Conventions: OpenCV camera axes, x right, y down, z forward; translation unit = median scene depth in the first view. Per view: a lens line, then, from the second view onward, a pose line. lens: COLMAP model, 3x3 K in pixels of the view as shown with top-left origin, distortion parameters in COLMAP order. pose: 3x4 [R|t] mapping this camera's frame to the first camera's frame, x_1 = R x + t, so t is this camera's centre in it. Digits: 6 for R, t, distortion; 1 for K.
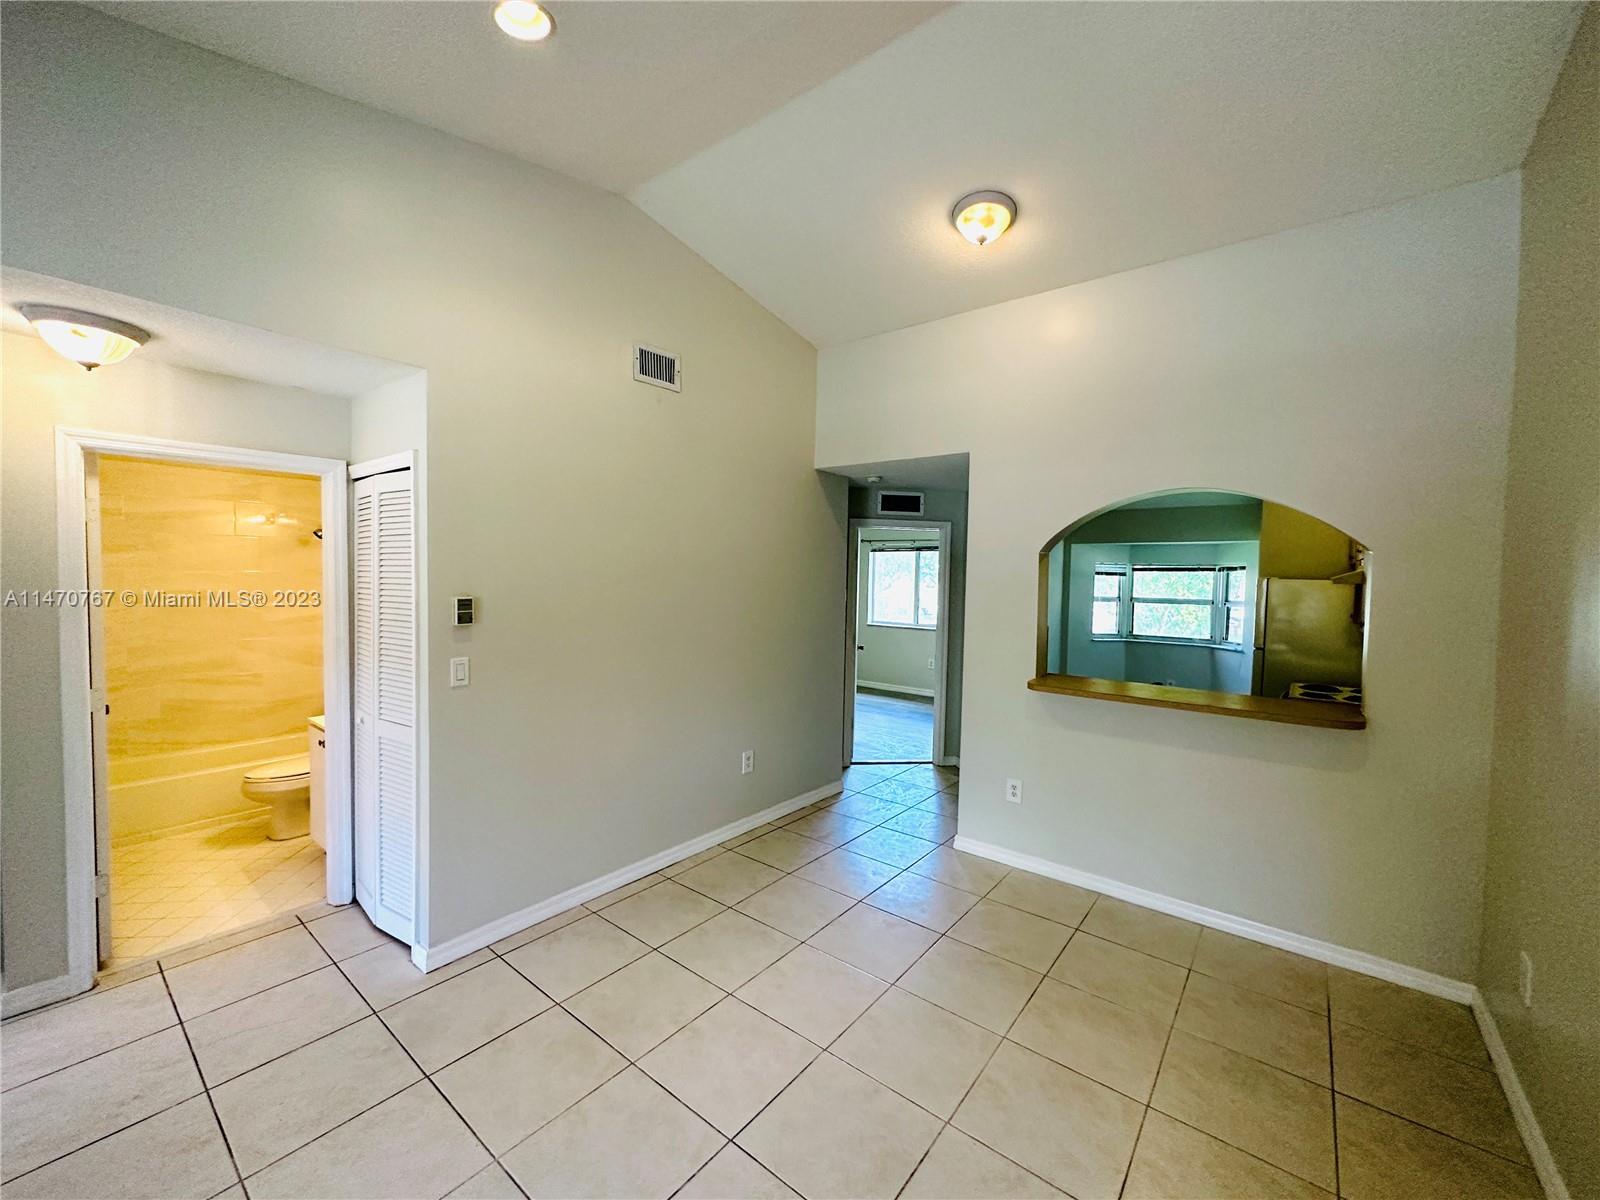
lens RADIAL K [[637.7, 0, 801.2], [0, 637.7, 598.3], [0, 0, 1]] dist [-0.002396, -0.000162]
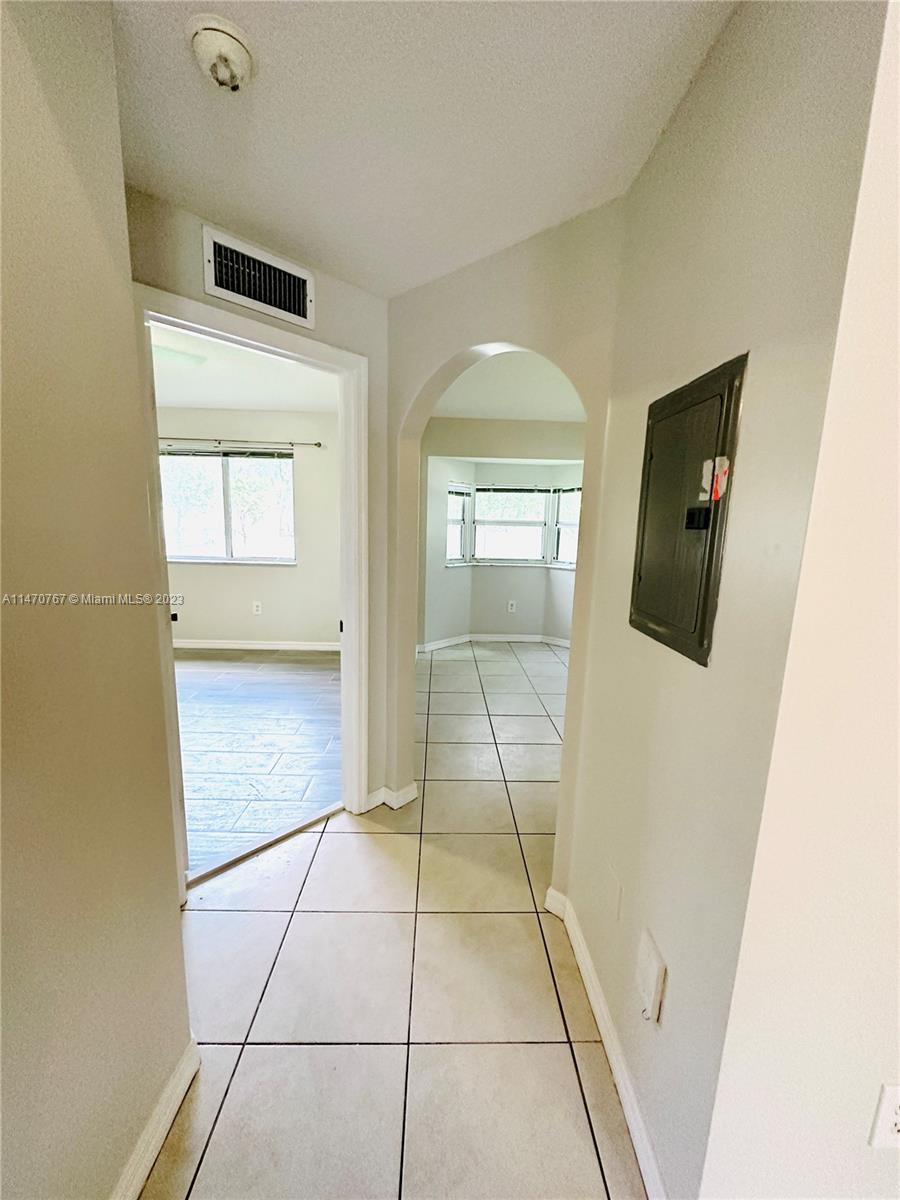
lens RADIAL K [[478.3, 0, 450.0], [0, 478.3, 600.0], [0, 0, 1]] dist [-0.002396, -0.000162]
pose [[0.769383, -0.105774, 0.629970, 0.029508], [0.009591, 0.987997, 0.154175, 0.009586], [-0.638716, -0.112578, 0.761163, 0.634966]]
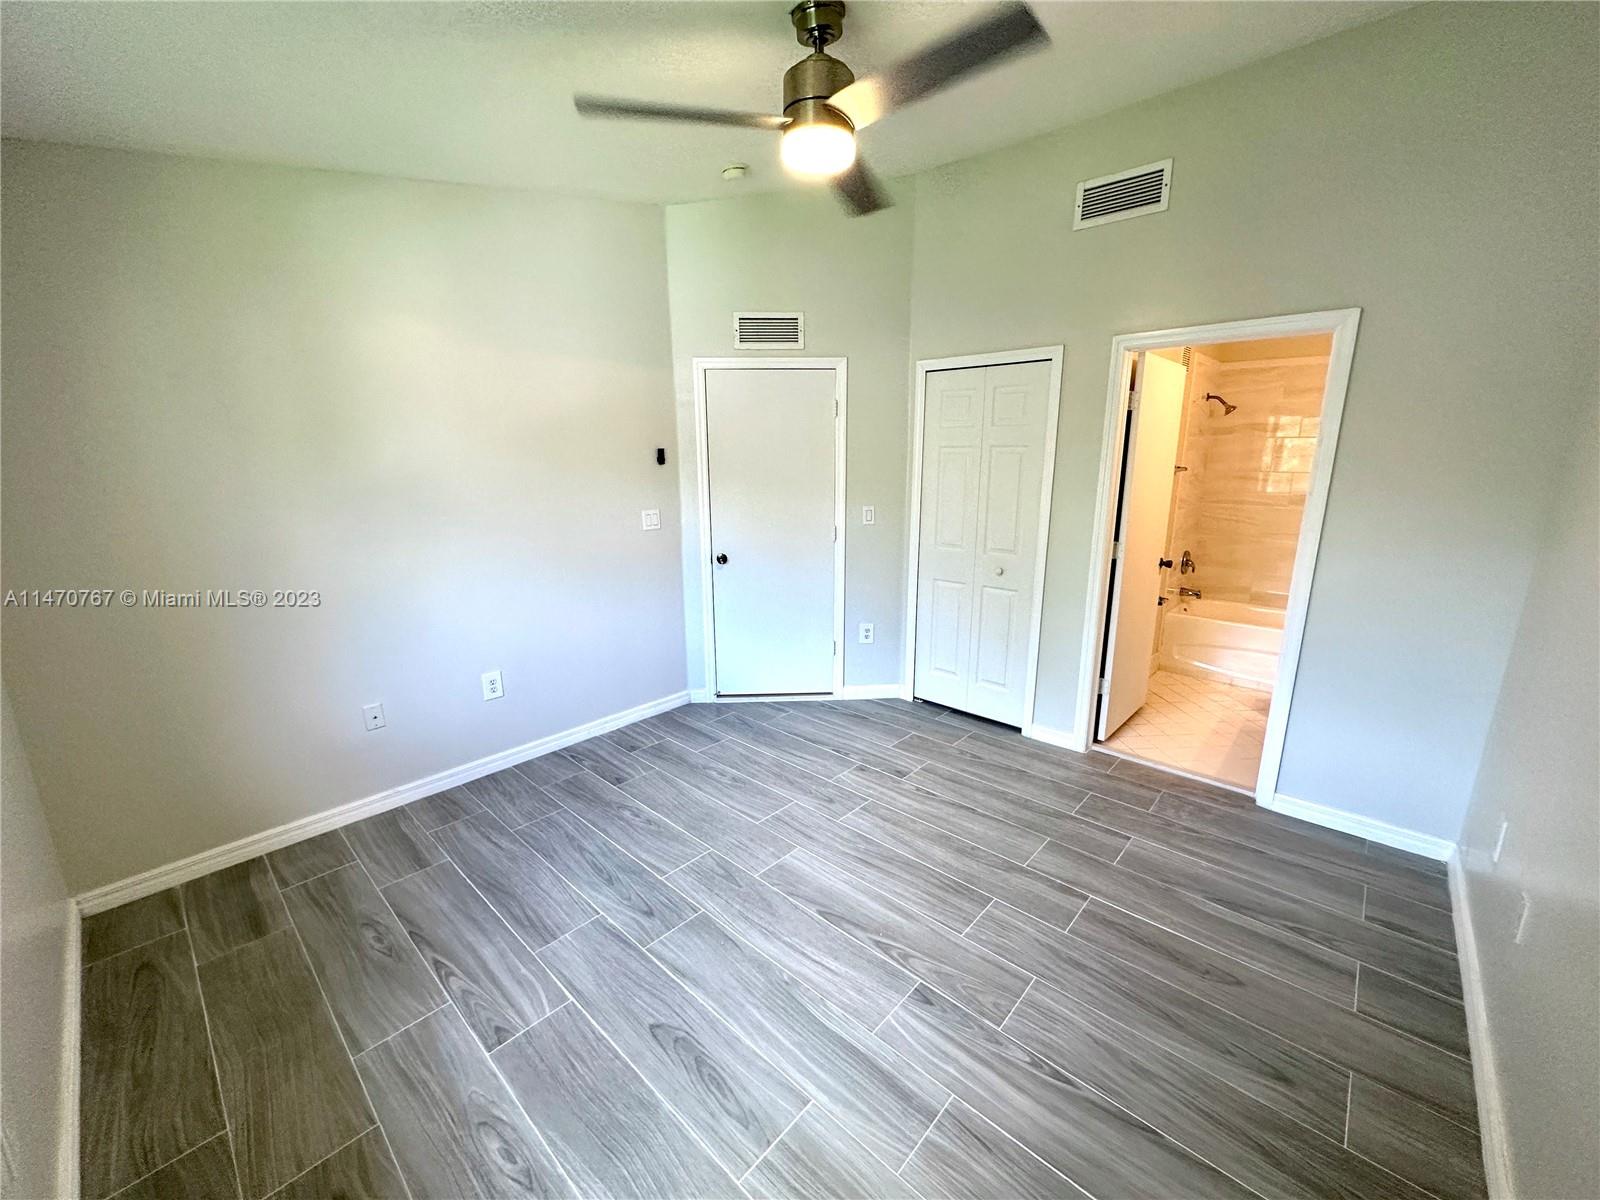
lens RADIAL K [[637.7, 0, 801.2], [0, 637.7, 598.3], [0, 0, 1]] dist [-0.002396, -0.000162]
pose [[-0.997635, -0.029334, 0.062161, 0.065858], [-0.011914, 0.964470, 0.263925, -0.052278], [-0.067694, 0.262560, -0.962538, 1.680648]]
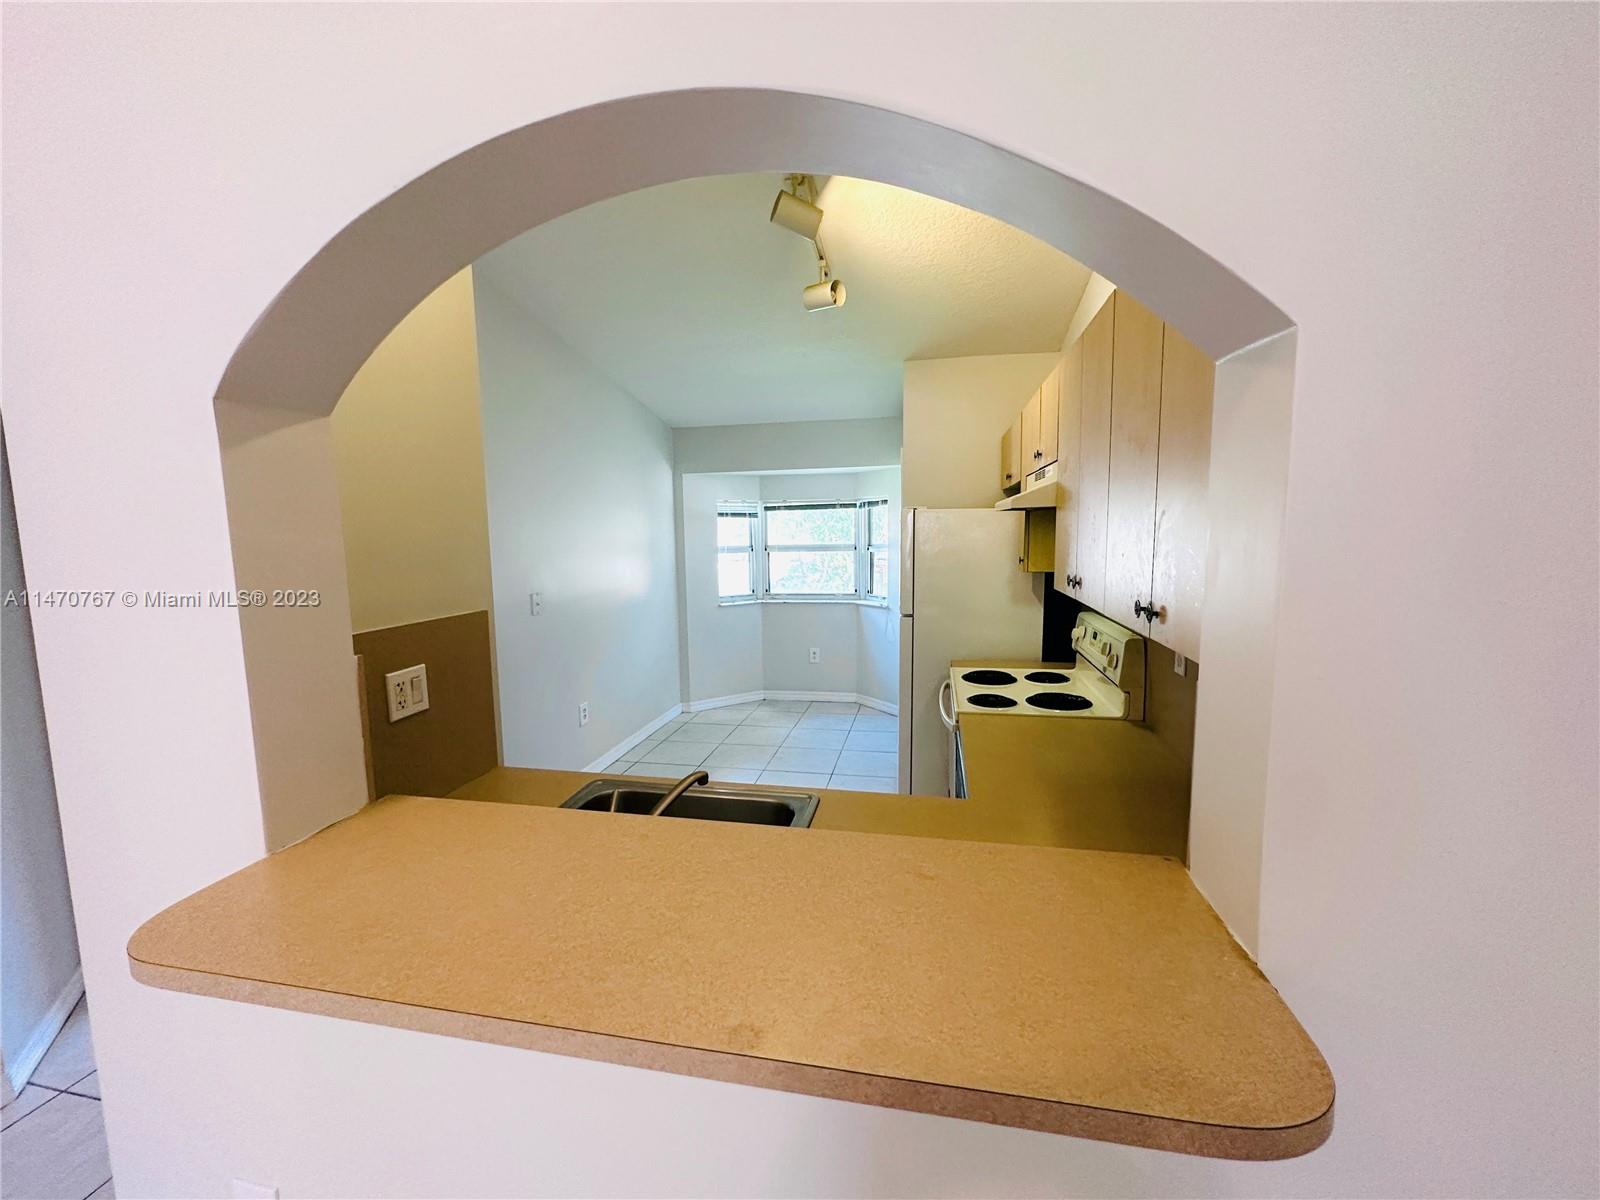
lens RADIAL K [[637.7, 0, 801.2], [0, 637.7, 598.3], [0, 0, 1]] dist [-0.002396, -0.000162]
pose [[0.891014, -0.080790, 0.446729, 0.288961], [0.048959, 0.995399, 0.082366, 0.001274], [-0.451328, -0.051518, 0.890870, 0.407650]]
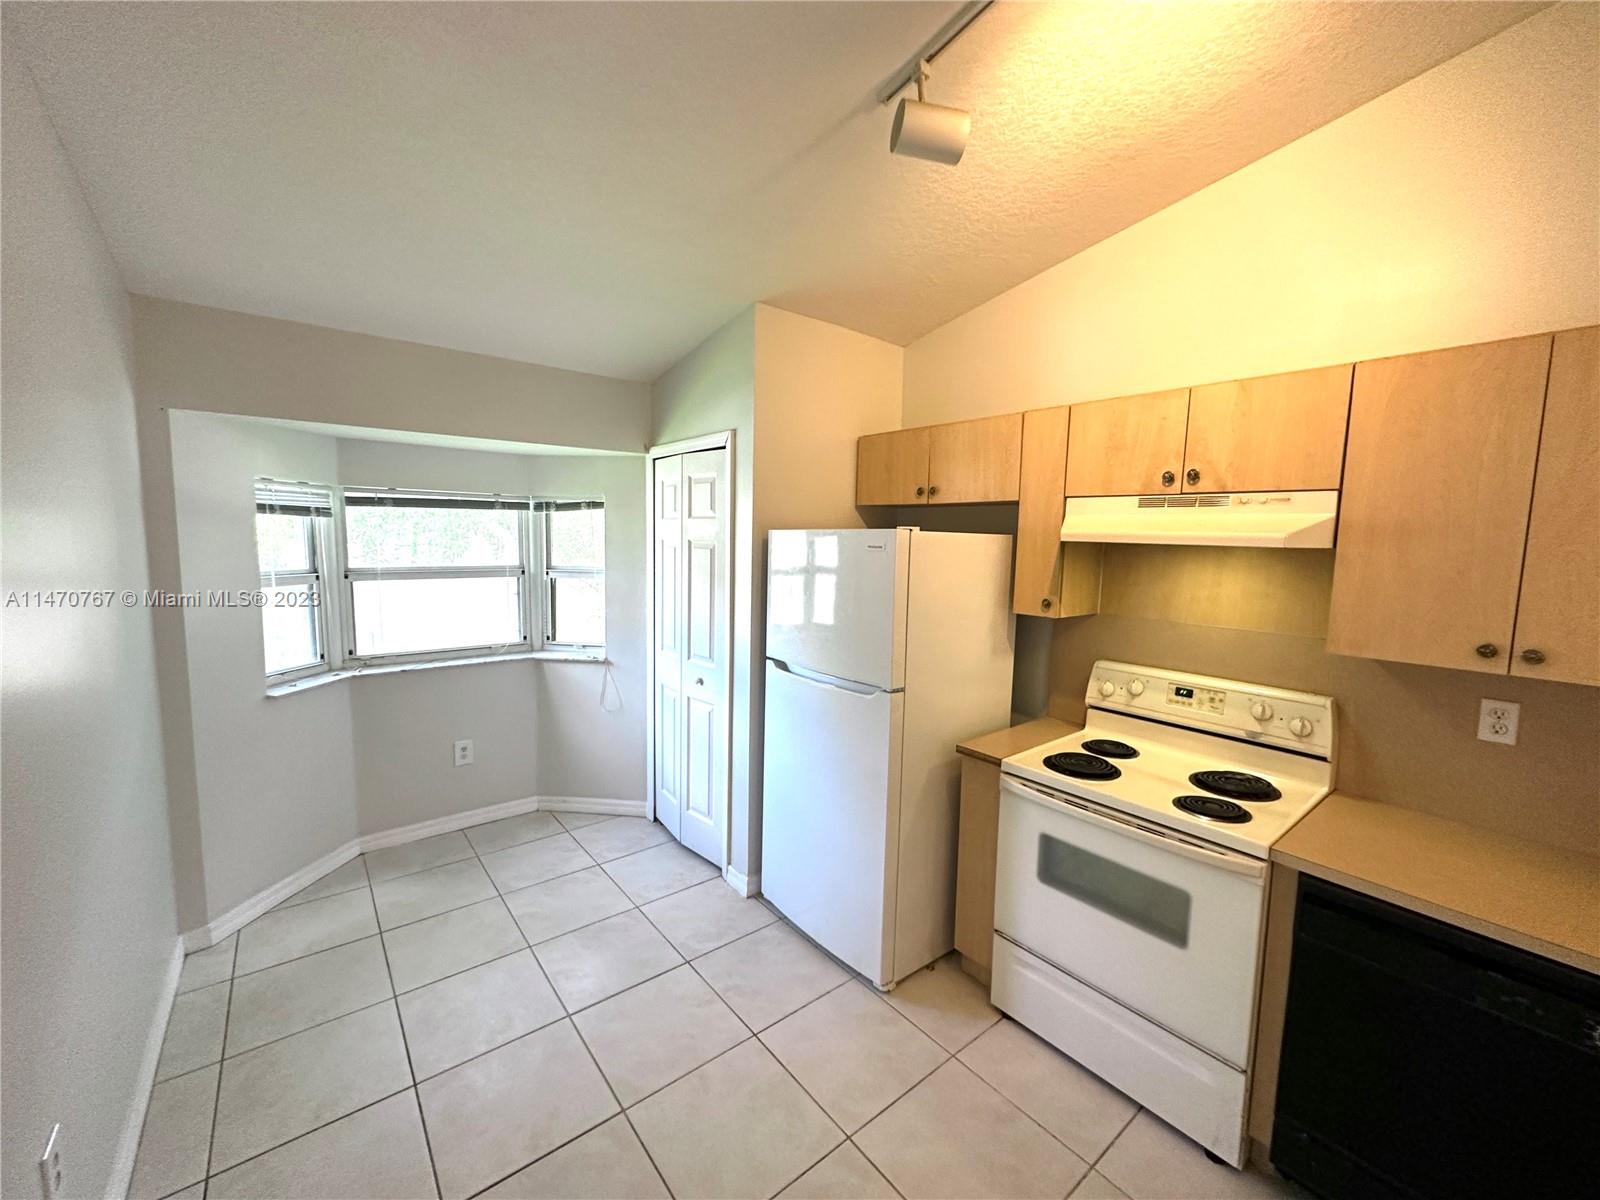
lens RADIAL K [[637.7, 0, 801.2], [0, 637.7, 598.3], [0, 0, 1]] dist [-0.002396, -0.000162]
pose [[0.222038, -0.109919, 0.968823, 0.253152], [0.020425, 0.993932, 0.108087, -0.029117], [-0.974824, -0.004212, 0.222935, 0.860933]]
